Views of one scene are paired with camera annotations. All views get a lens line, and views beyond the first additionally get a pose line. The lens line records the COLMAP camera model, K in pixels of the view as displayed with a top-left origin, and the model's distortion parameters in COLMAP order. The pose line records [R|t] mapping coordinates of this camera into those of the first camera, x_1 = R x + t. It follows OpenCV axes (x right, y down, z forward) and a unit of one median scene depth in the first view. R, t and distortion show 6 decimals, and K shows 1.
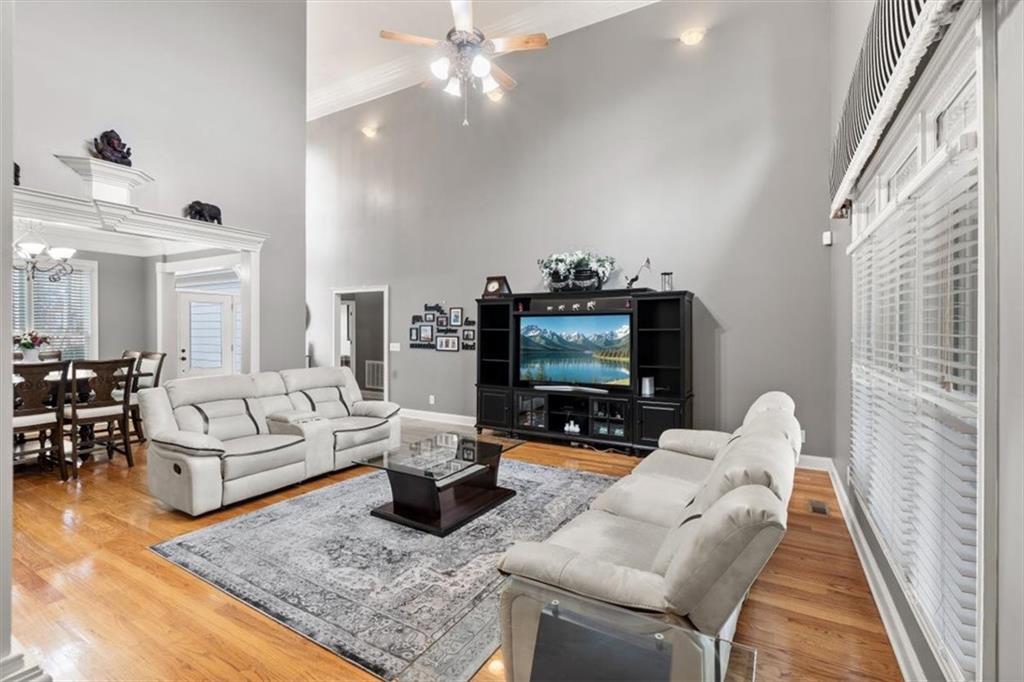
lens RADIAL K [[451.3, 0, 497.3], [0, 451.3, 329.1], [0, 0, 1]] dist [-0.000917, -0.000120]
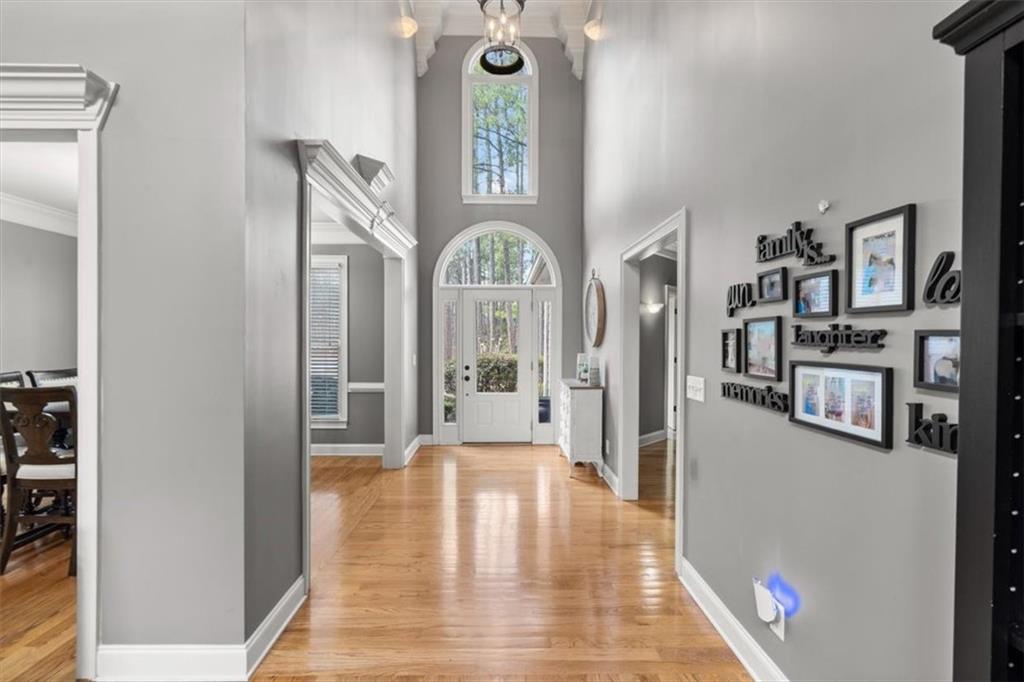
lens RADIAL K [[472.8, 0, 512.0], [0, 472.8, 341.0], [0, 0, 1]] dist [-0.000955, -0.000130]
pose [[0.538466, -0.000046, -0.842648, -0.007734], [0.002729, 0.999995, 0.001689, 0.004220], [0.842643, -0.003209, 0.538463, 0.755853]]
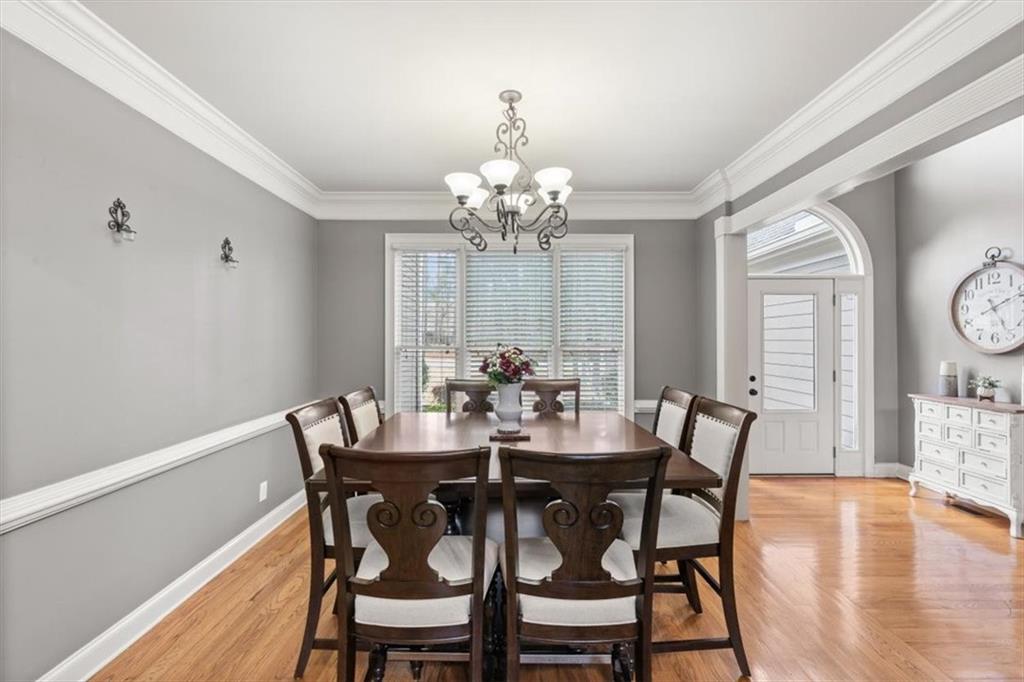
lens RADIAL K [[472.8, 0, 512.0], [0, 472.8, 341.0], [0, 0, 1]] dist [-0.000955, -0.000130]
pose [[0.521331, 0.000997, -0.853354, -0.400280], [0.002549, 0.999993, 0.002726, -0.002610], [0.853351, -0.003597, 0.521325, 0.496955]]
